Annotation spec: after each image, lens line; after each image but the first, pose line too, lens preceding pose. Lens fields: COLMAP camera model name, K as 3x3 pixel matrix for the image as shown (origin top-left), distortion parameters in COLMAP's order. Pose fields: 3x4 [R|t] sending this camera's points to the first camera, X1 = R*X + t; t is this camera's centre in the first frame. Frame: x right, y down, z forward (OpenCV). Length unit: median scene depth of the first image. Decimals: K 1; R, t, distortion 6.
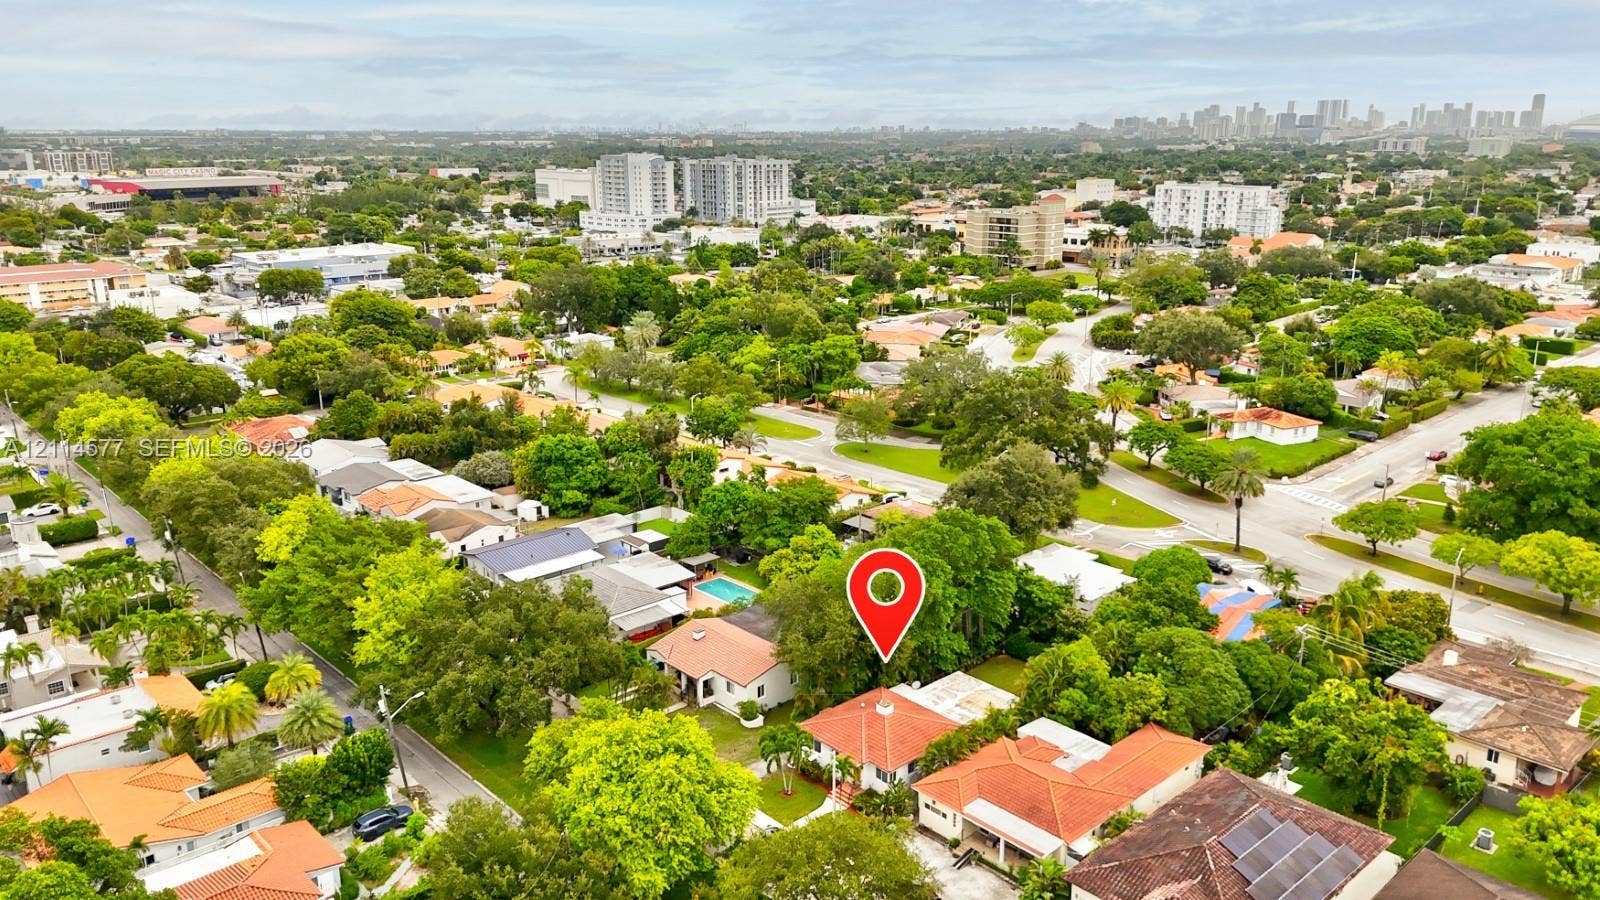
lens RADIAL K [[1183.2, 0, 800.0], [0, 1183.2, 450.0], [0, 0, 1]] dist [0.074614, -0.105853]
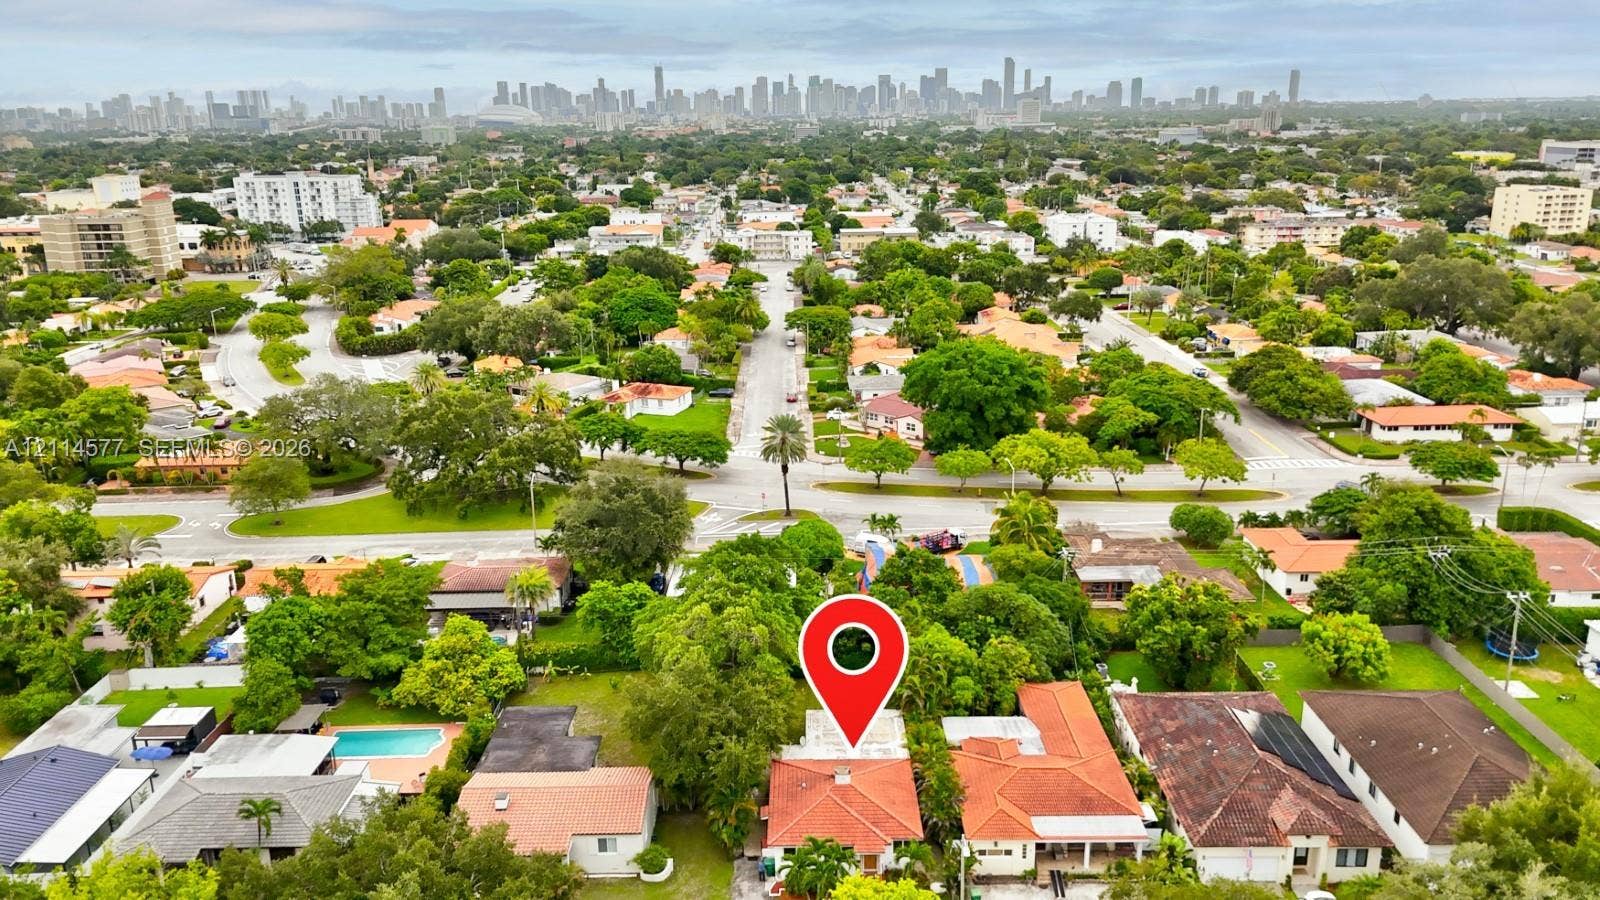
lens RADIAL K [[1181.0, 0, 800.0], [0, 1181.0, 450.0], [0, 0, 1]] dist [0.085720, -0.093960]
pose [[0.676842, -0.209302, 0.705746, -0.193124], [0.205076, 0.974385, 0.092295, -0.036134], [-0.706986, 0.082262, 0.702427, 0.157304]]
